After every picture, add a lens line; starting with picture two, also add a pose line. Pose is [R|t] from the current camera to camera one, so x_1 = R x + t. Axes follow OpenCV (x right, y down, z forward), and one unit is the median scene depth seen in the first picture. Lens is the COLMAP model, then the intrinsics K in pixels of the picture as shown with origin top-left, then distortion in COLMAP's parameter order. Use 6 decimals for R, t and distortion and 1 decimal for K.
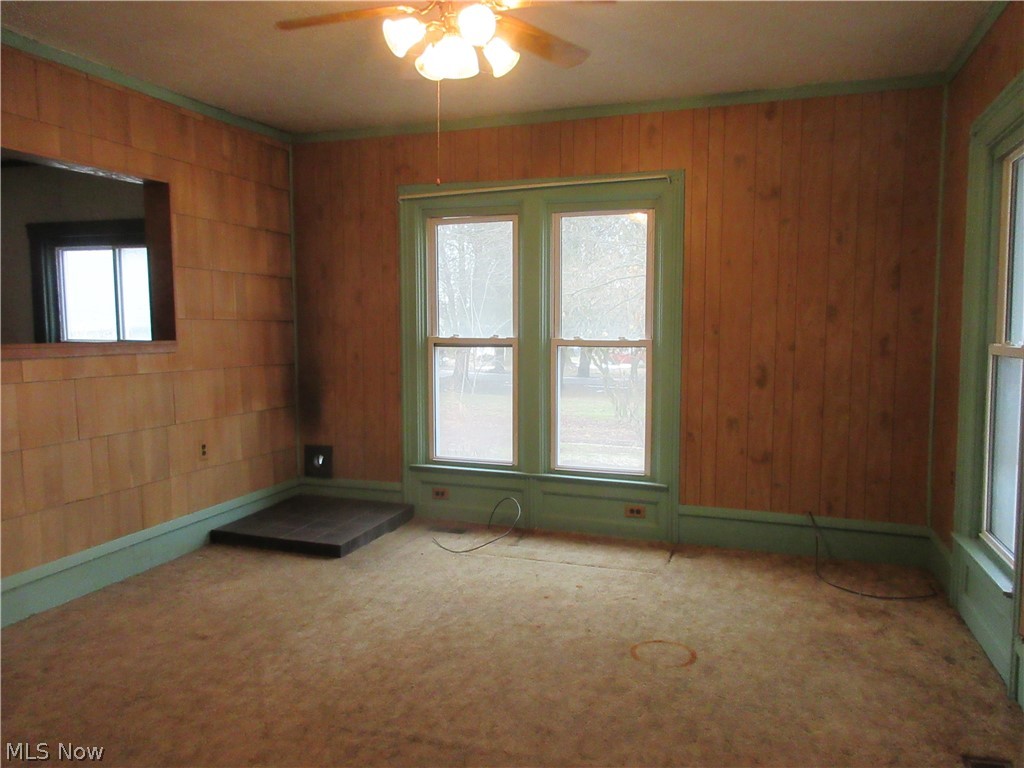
lens RADIAL K [[772.8, 0, 515.5], [0, 772.8, 385.7], [0, 0, 1]] dist [0.037573, -0.000345]
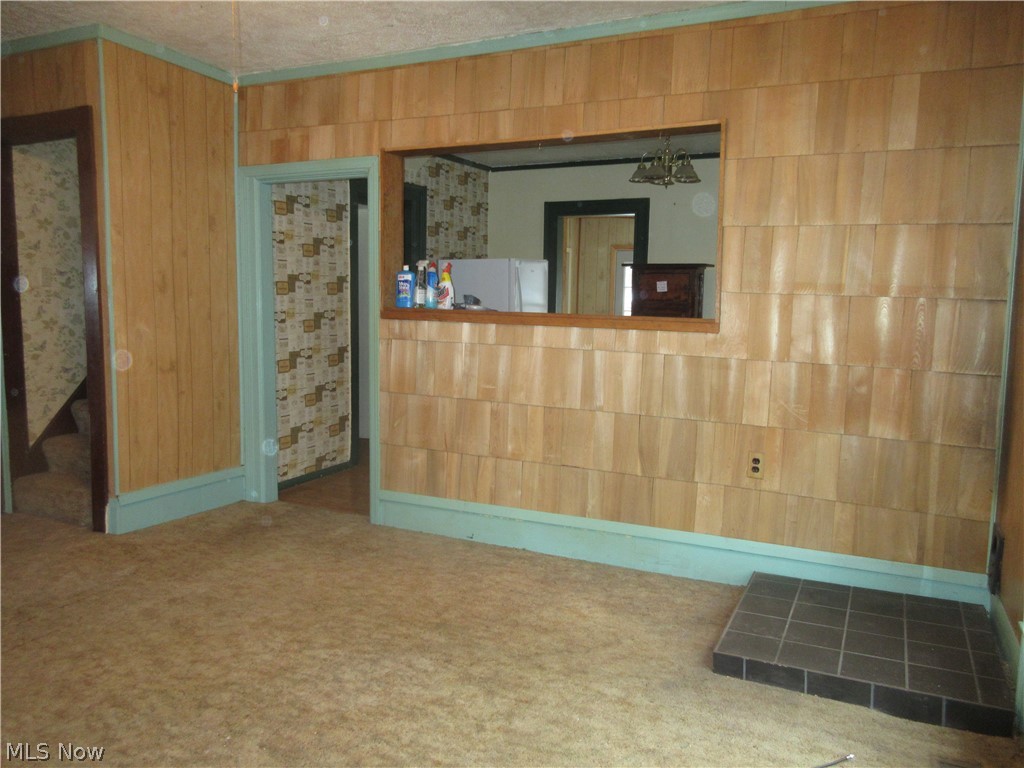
lens RADIAL K [[772.8, 0, 513.9], [0, 772.8, 377.9], [0, 0, 1]] dist [0.037573, -0.000345]
pose [[-0.123504, 0.106706, -0.986590, 0.466327], [-0.095977, 0.988257, 0.118901, -0.087912], [0.987692, 0.109375, -0.111812, 1.045641]]
